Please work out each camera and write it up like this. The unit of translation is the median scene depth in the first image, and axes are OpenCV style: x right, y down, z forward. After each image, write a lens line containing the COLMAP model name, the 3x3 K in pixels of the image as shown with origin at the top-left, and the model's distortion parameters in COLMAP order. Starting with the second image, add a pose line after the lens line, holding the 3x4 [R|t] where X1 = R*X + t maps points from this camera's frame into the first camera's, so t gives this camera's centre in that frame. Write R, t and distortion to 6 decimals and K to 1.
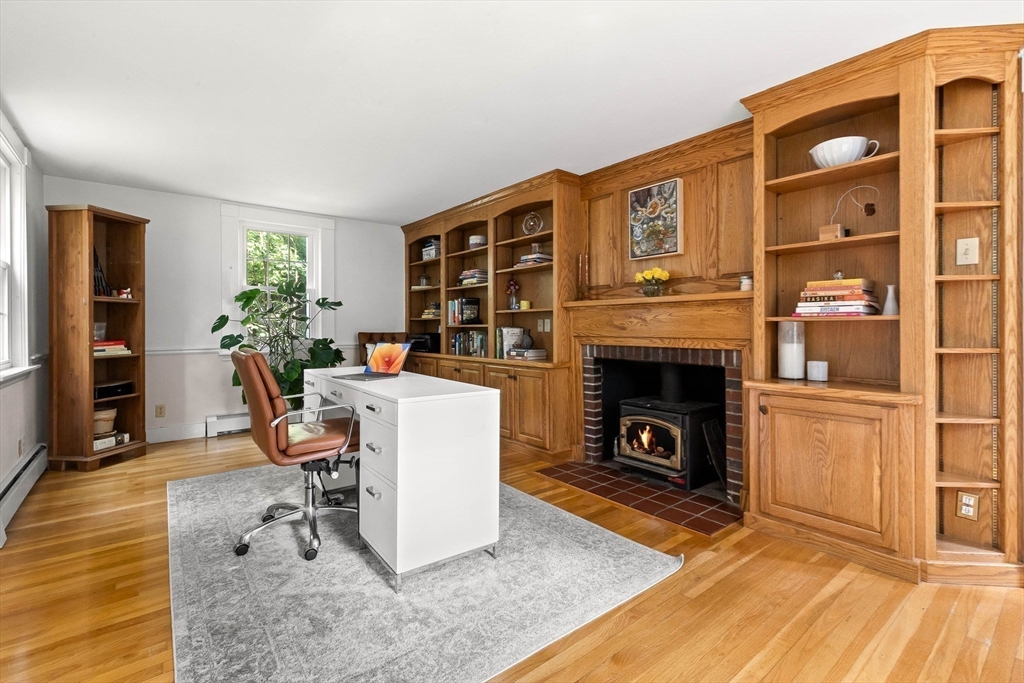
lens RADIAL K [[460.9, 0, 516.7], [0, 460.9, 324.3], [0, 0, 1]] dist [-0.000839, -0.000198]
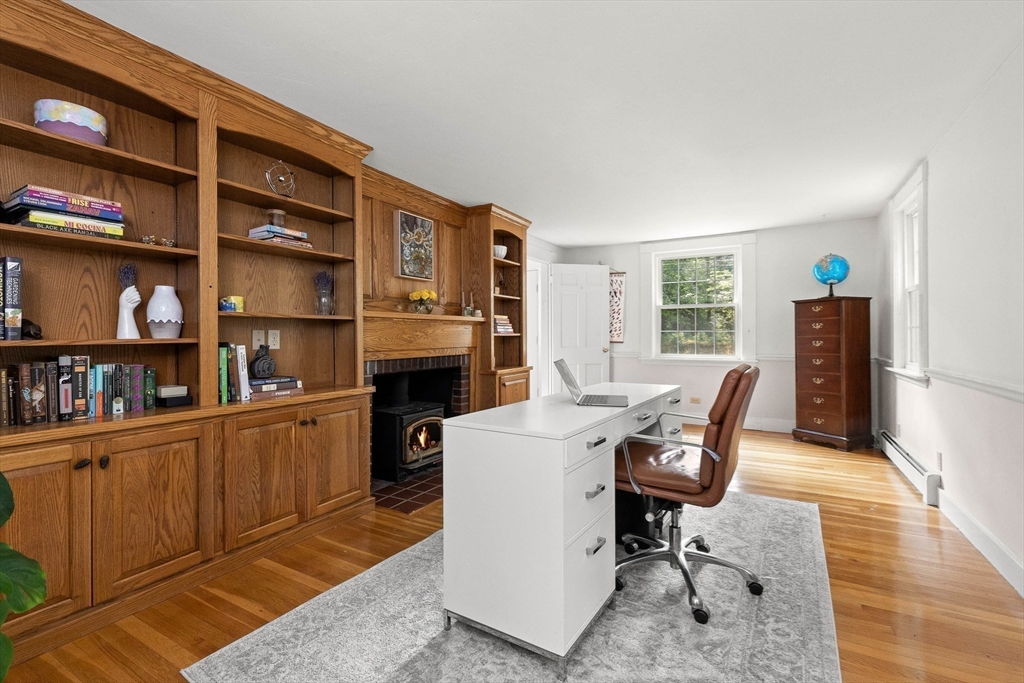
lens RADIAL K [[462.2, 0, 514.5], [0, 462.2, 334.1], [0, 0, 1]] dist [0.000250, -0.000027]
pose [[-0.359547, 0.010154, 0.933072, -0.851218], [0.004480, 0.999948, -0.009155, 0.002752], [-0.933116, 0.000888, -0.359574, 1.177771]]
